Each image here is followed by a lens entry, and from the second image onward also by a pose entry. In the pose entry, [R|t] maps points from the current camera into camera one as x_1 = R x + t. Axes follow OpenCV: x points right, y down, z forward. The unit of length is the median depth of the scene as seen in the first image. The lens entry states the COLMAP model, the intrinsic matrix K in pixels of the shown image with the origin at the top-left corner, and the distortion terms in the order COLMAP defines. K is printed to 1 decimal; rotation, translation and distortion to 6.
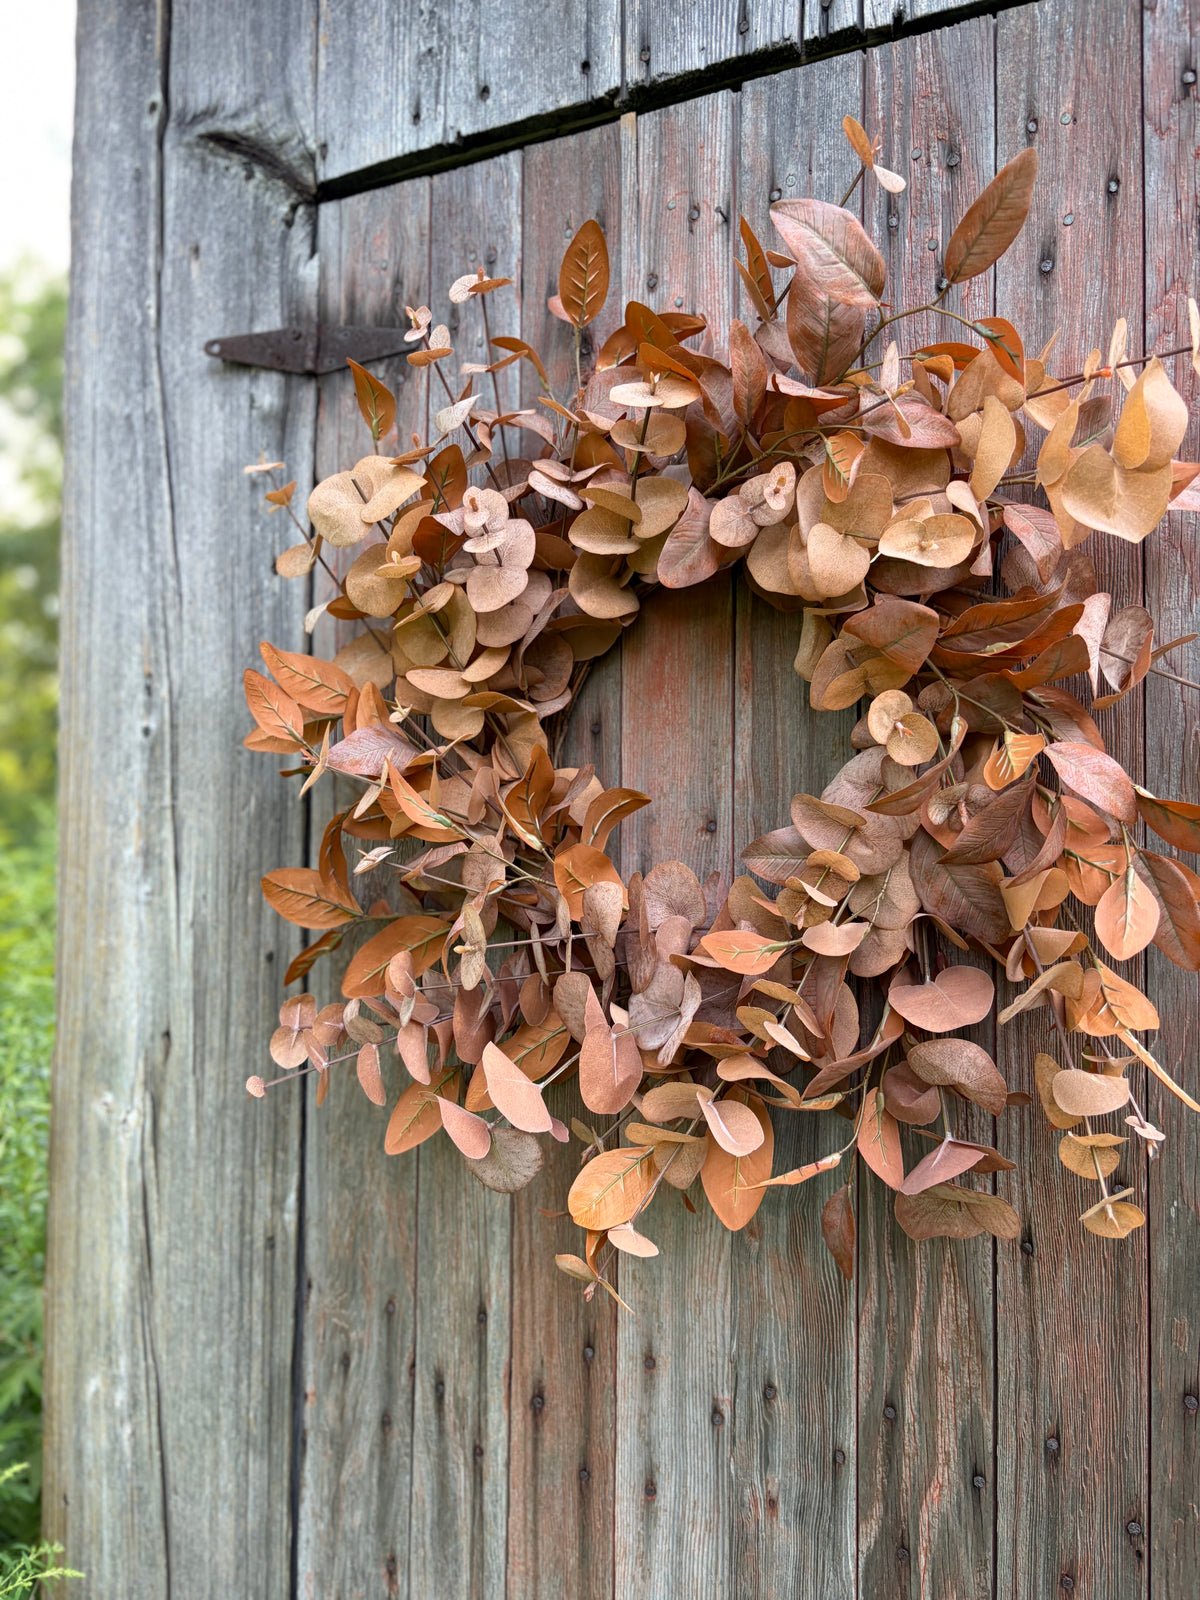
lens RADIAL K [[1238.2, 0, 604.0], [0, 1238.2, 808.7], [0, 0, 1]] dist [0.024054, -0.039520]
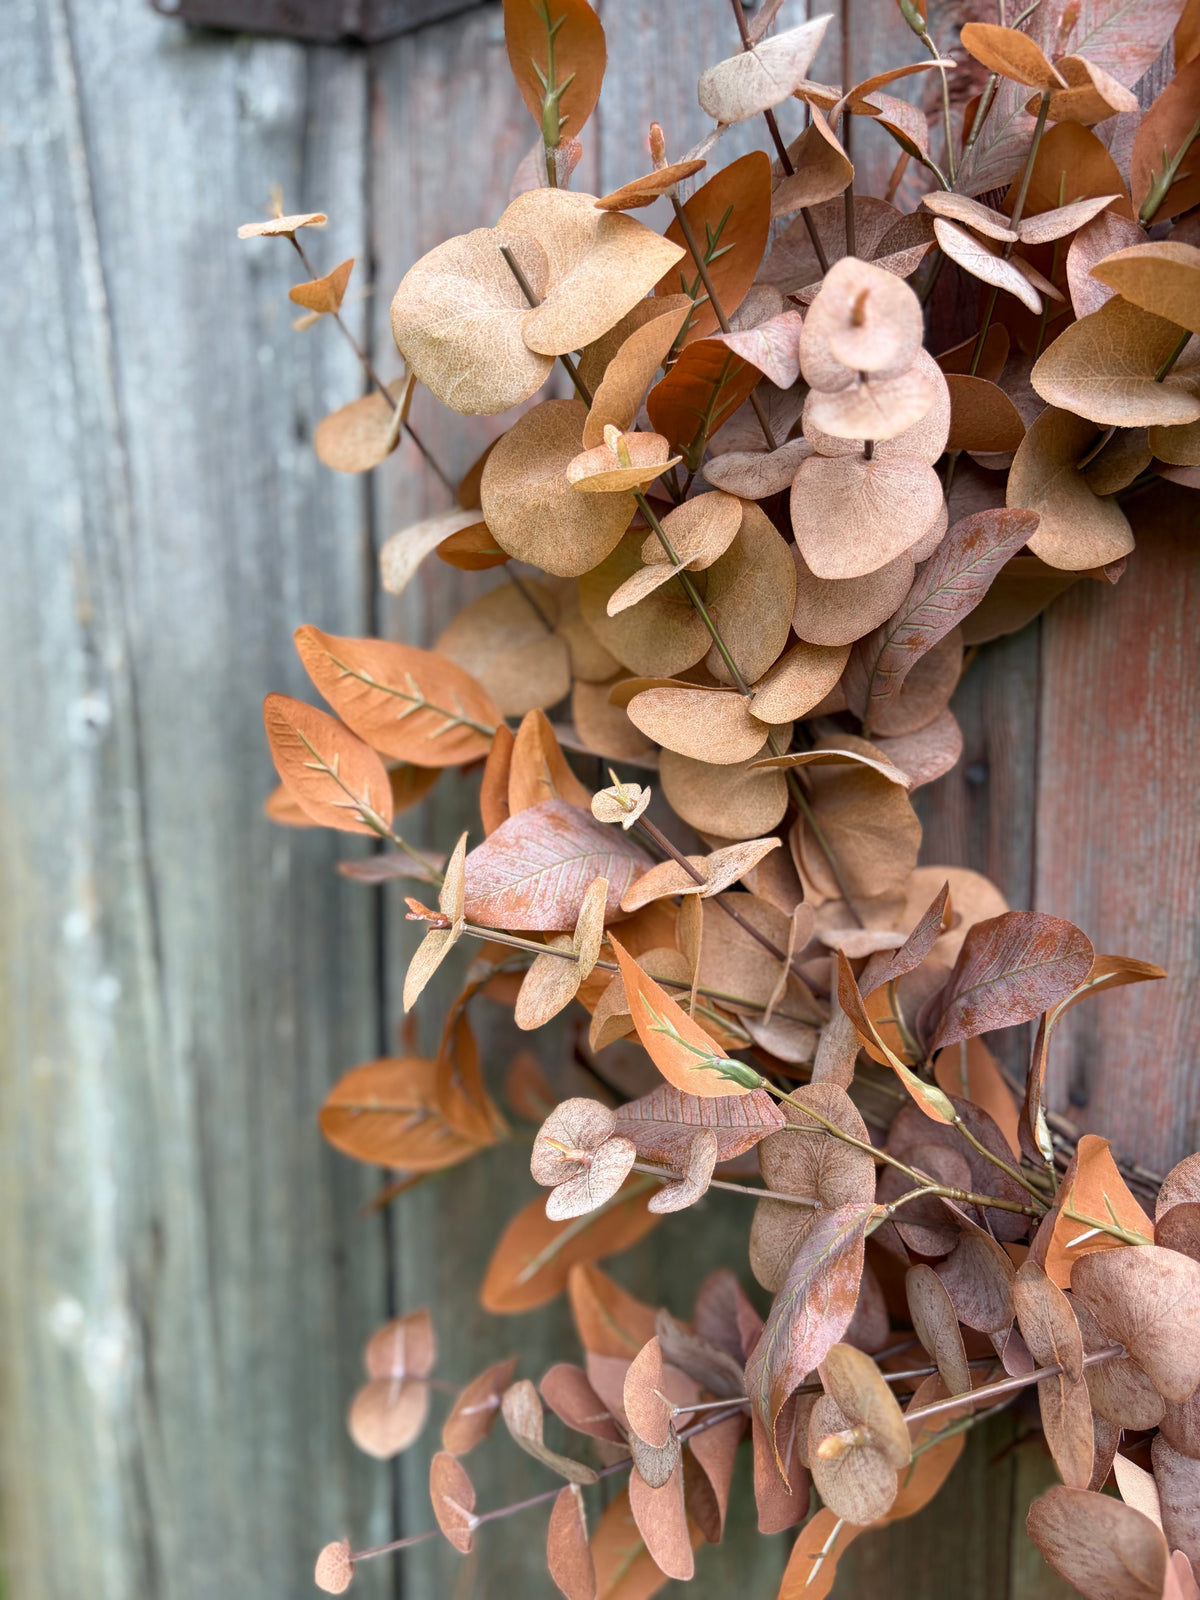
lens RADIAL K [[1238.2, 0, 607.4], [0, 1238.2, 797.3], [0, 0, 1]] dist [0.024054, -0.039520]
pose [[0.999922, -0.011785, -0.004073, -0.158525], [0.012240, 0.990013, 0.140441, -0.133181], [0.002378, -0.140480, 0.990081, 0.534131]]
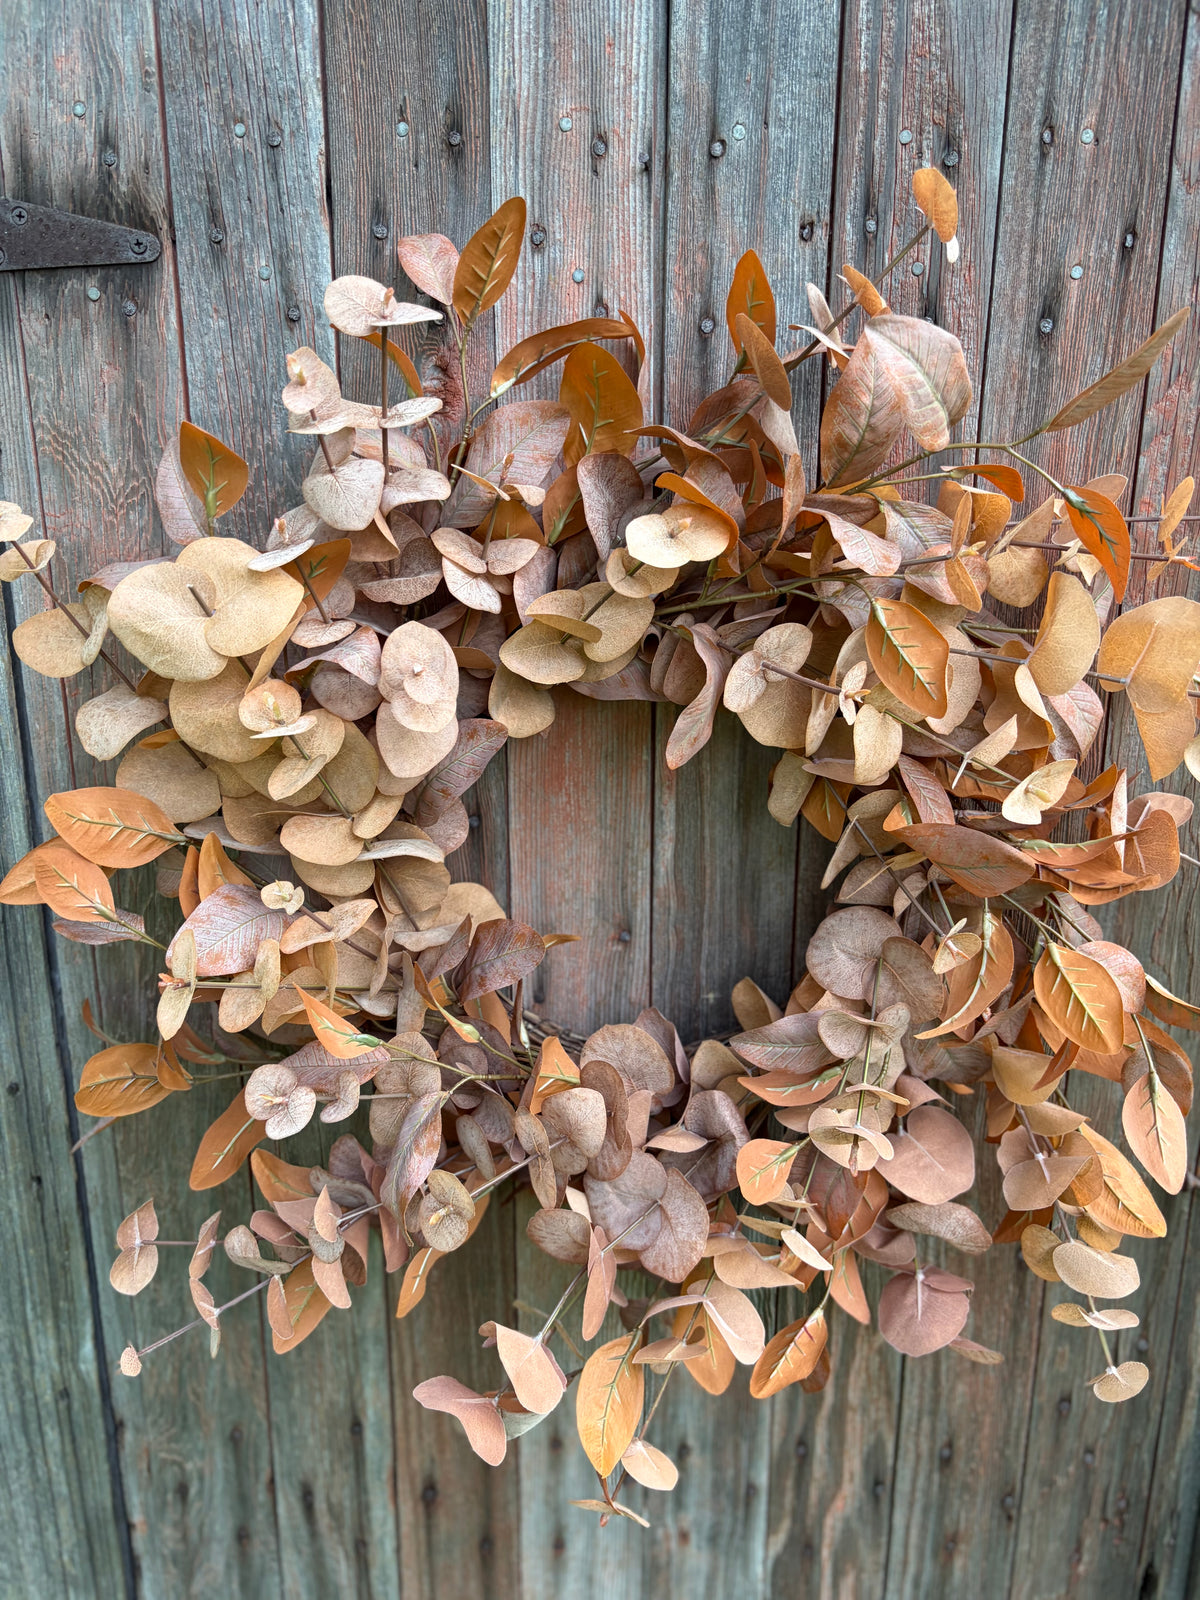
lens RADIAL K [[1238.2, 0, 605.1], [0, 1238.2, 803.7], [0, 0, 1]] dist [0.024054, -0.039520]
pose [[0.907505, -0.116930, 0.403438, -0.268493], [-0.010171, 0.954073, 0.299402, -0.337949], [-0.419918, -0.275812, 0.864637, 0.270763]]
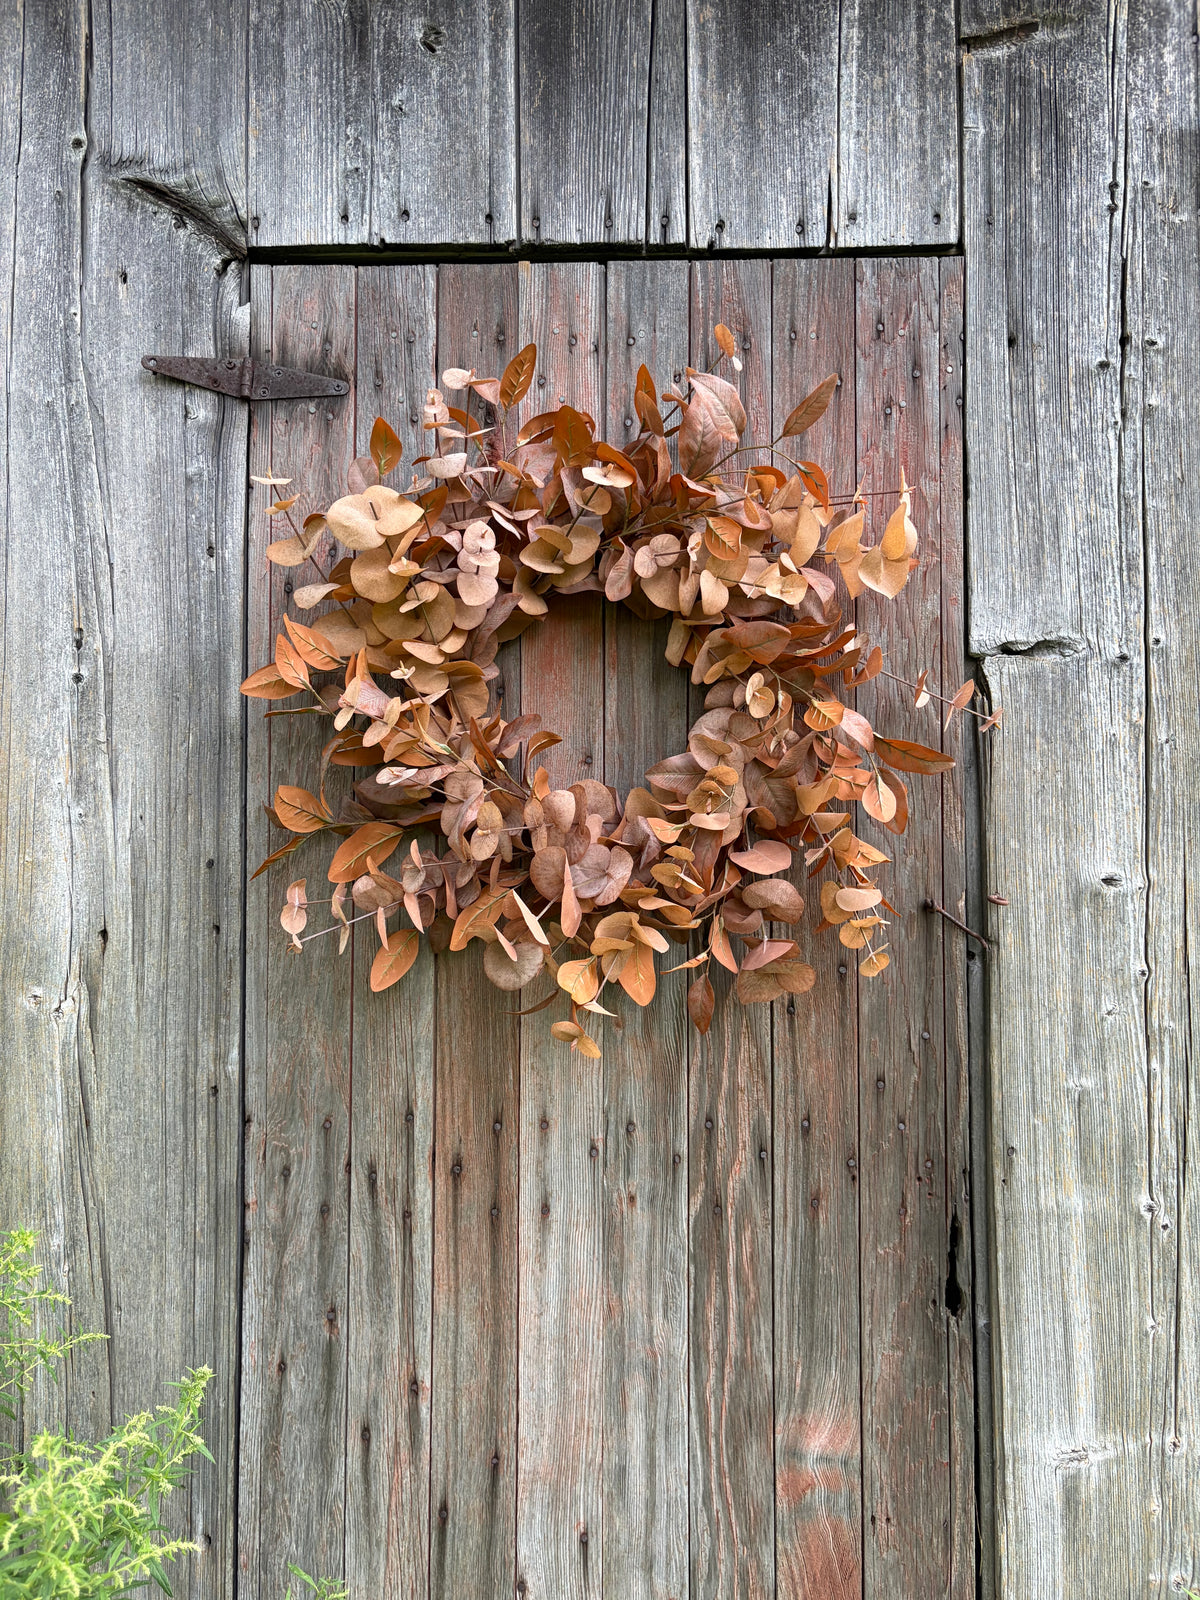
lens RADIAL K [[1238.2, 0, 612.8], [0, 1238.2, 812.5], [0, 0, 1]] dist [0.024054, -0.039520]
pose [[0.902390, 0.003521, 0.430906, -0.525439], [-0.007571, 0.999942, 0.007684, 0.066005], [-0.430854, -0.010196, 0.902364, -0.354705]]
